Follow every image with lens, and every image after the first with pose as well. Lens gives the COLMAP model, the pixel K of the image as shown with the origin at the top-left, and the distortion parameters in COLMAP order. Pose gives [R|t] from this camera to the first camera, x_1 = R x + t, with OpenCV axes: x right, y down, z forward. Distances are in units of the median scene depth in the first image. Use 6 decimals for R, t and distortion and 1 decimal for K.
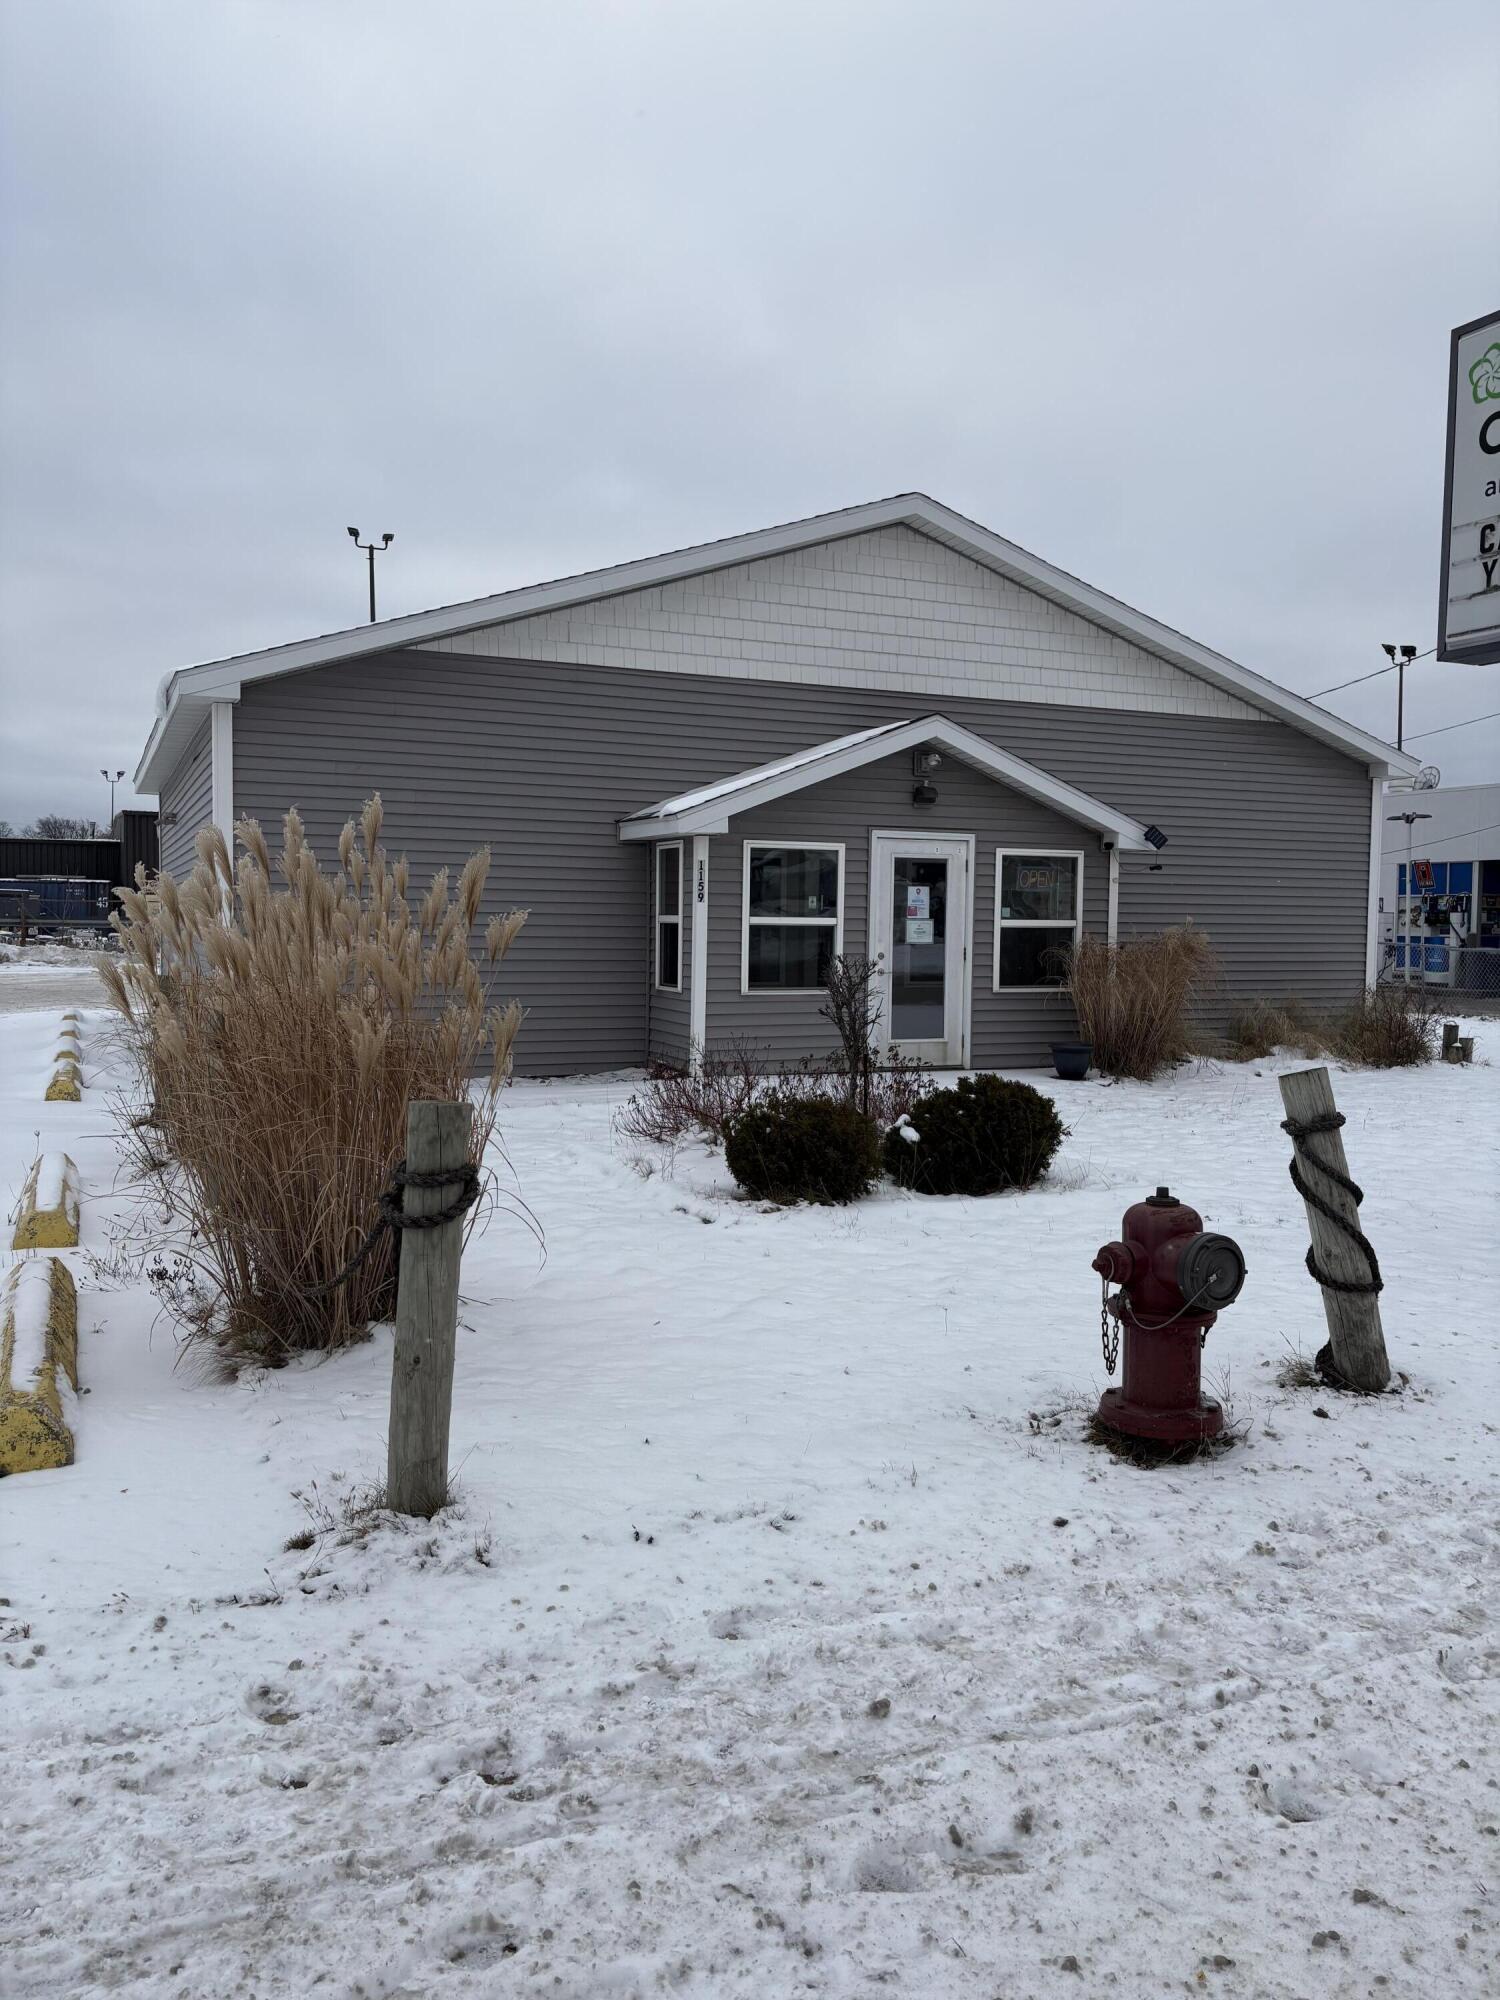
lens RADIAL K [[1469.9, 0, 750.0], [0, 1469.9, 1000.0], [0, 0, 1]] dist [0.103975, -0.159437]
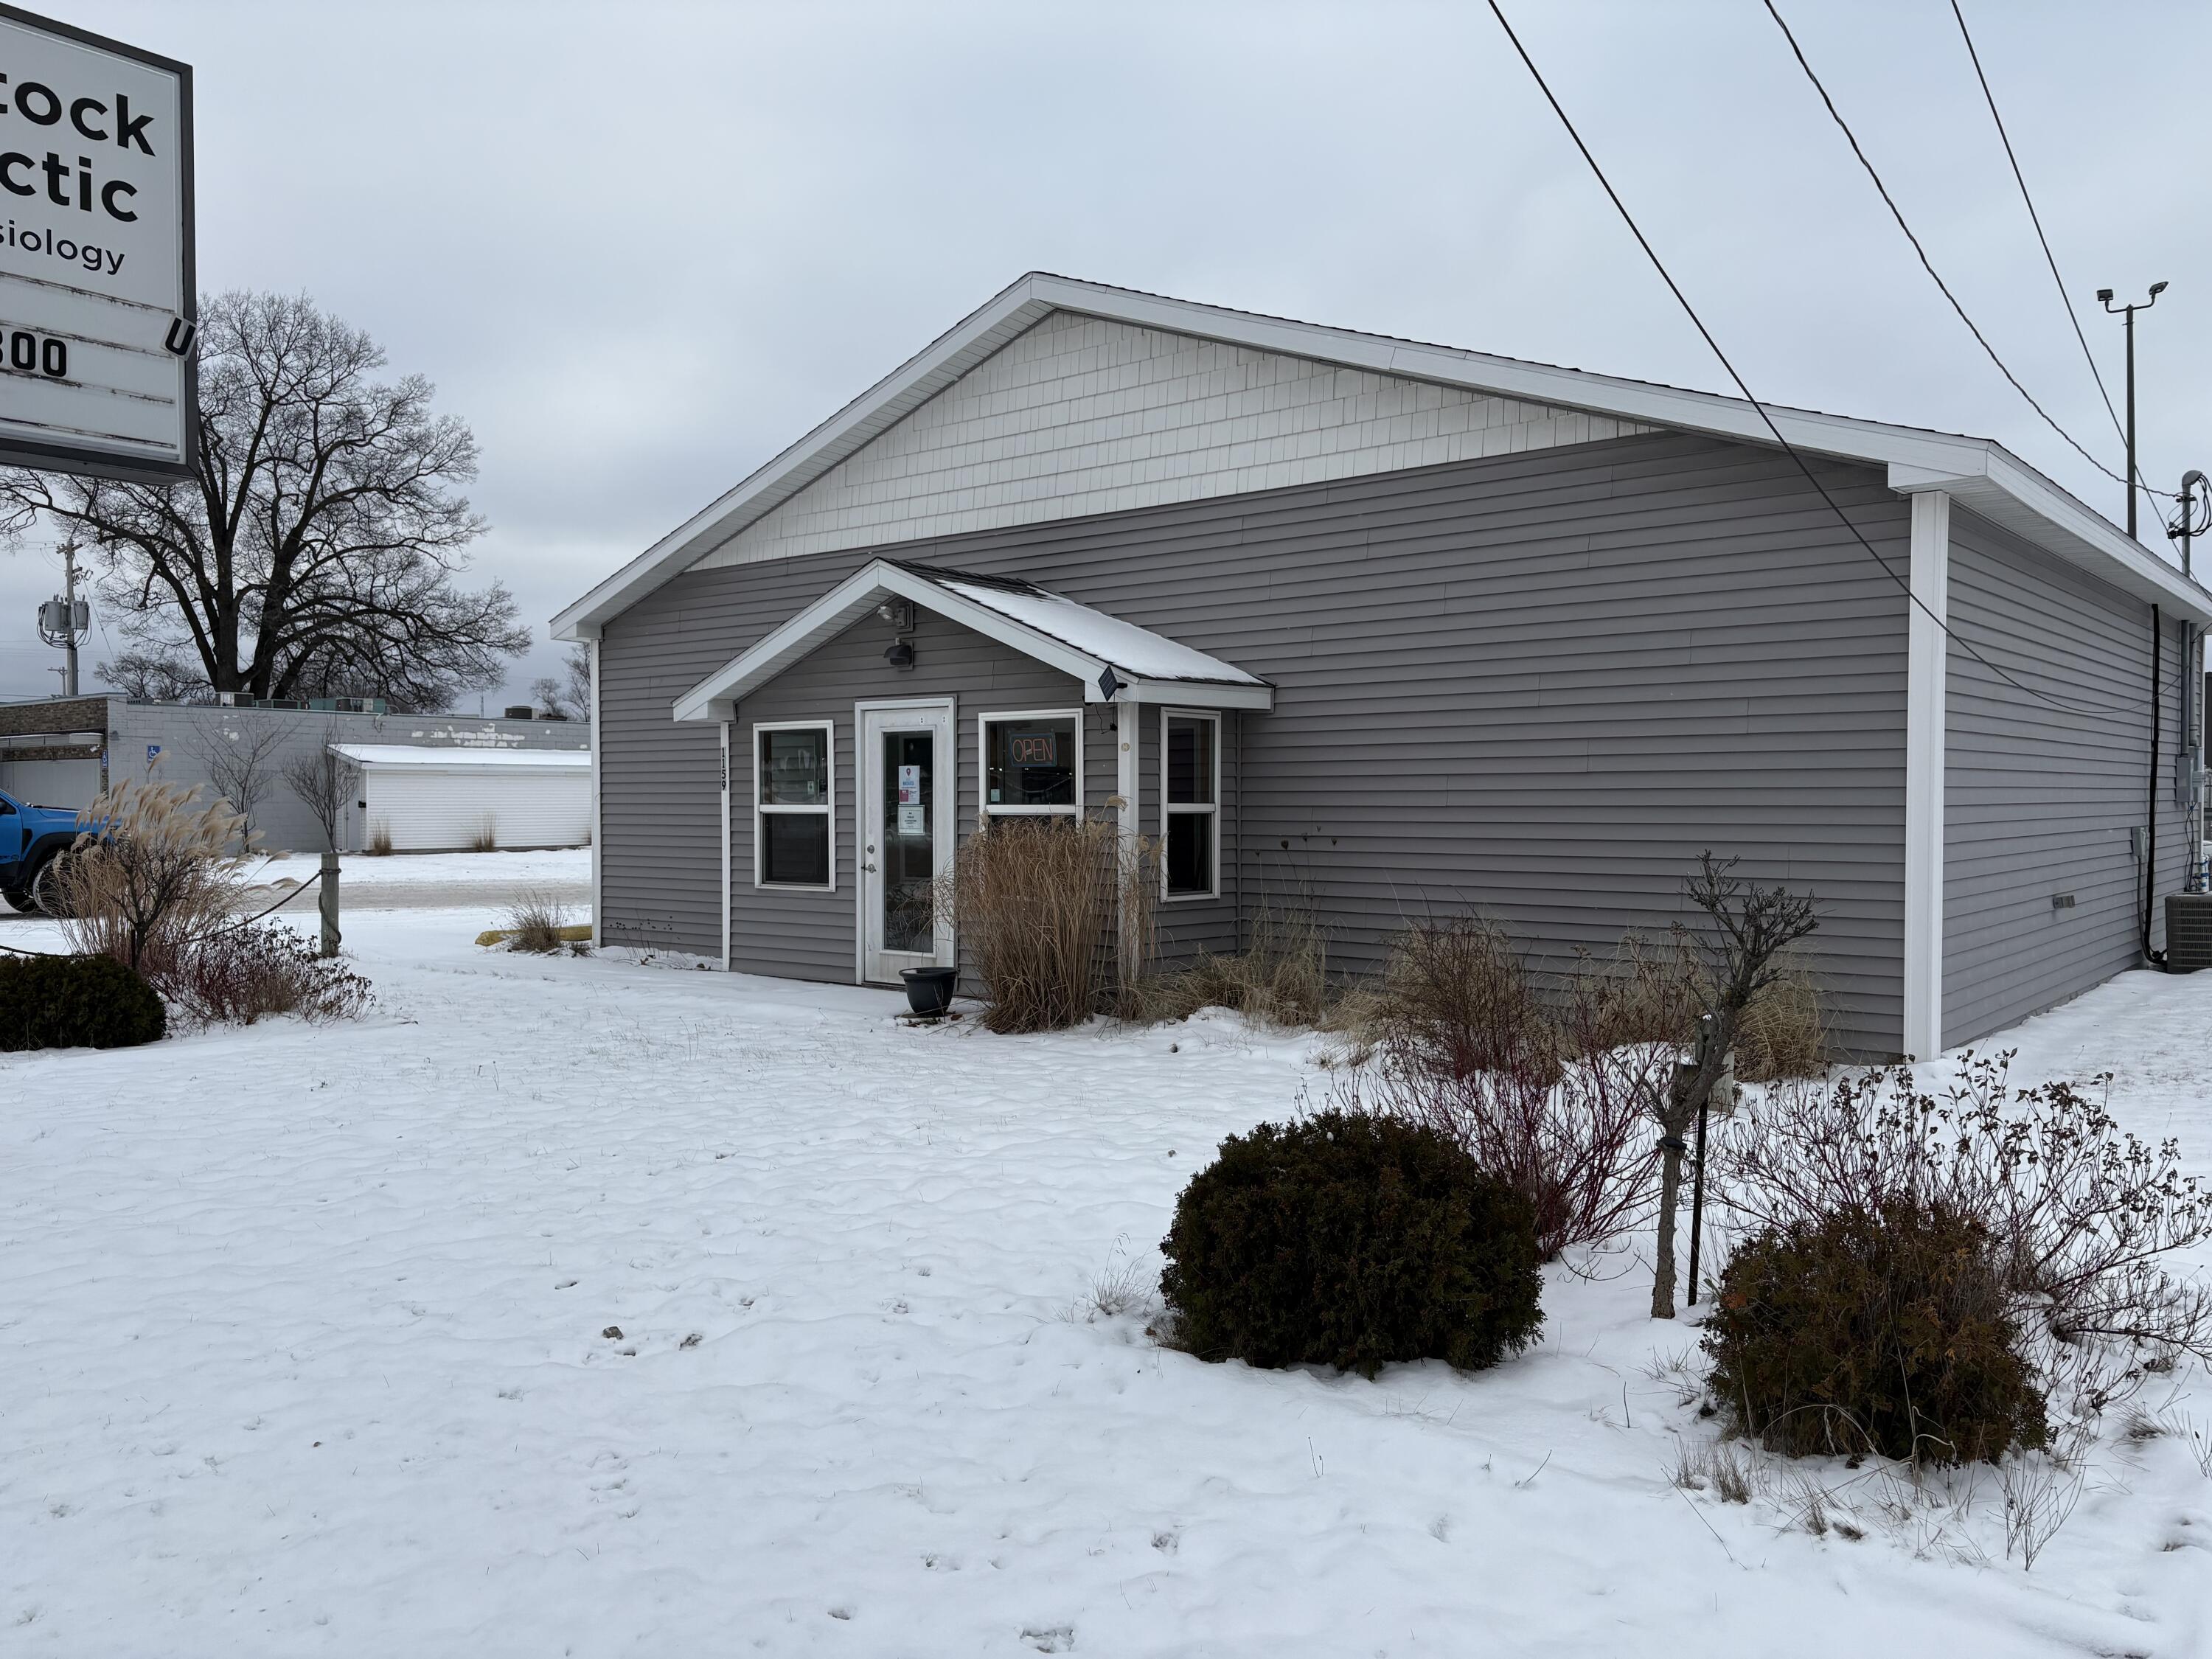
lens RADIAL K [[1628.4, 0, 1106.0], [0, 1628.4, 829.5], [0, 0, 1]] dist [0.063713, -0.003471]
pose [[0.448283, 0.004584, -0.893880, 0.962118], [-0.045225, 0.998823, -0.017558, -0.030331], [0.892747, 0.048296, 0.447963, 0.685020]]
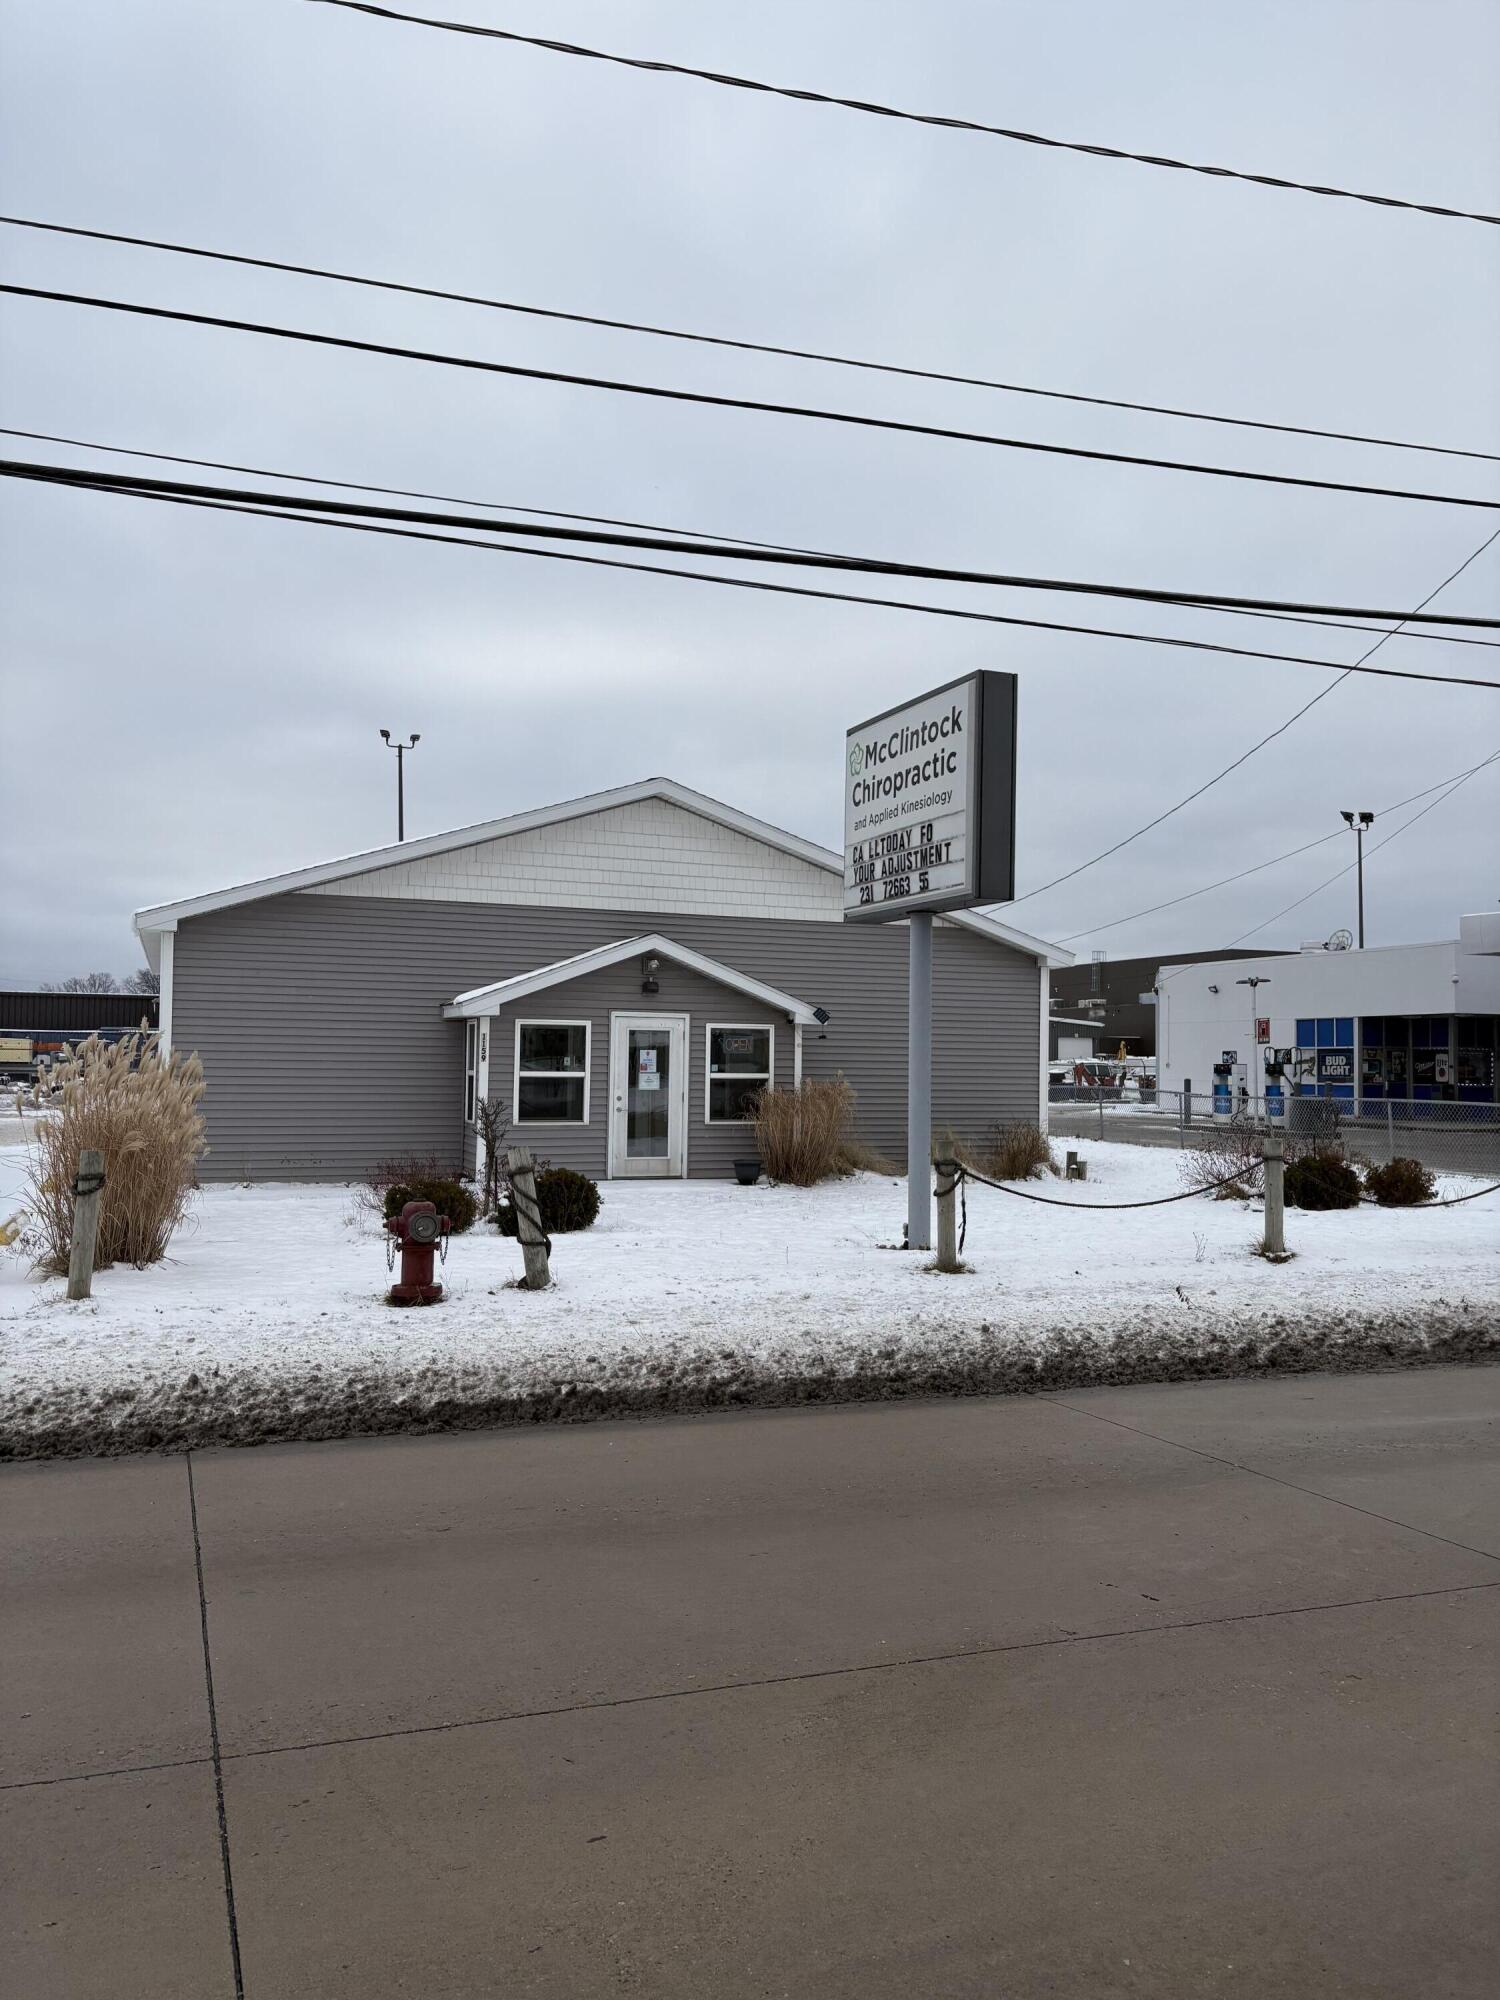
lens RADIAL K [[1469.9, 0, 750.0], [0, 1469.9, 1000.0], [0, 0, 1]] dist [0.103975, -0.159437]
pose [[0.998902, -0.001126, -0.046846, 0.277825], [-0.003423, 0.995286, -0.096924, 0.012992], [0.046734, 0.096978, 0.994189, -0.422661]]
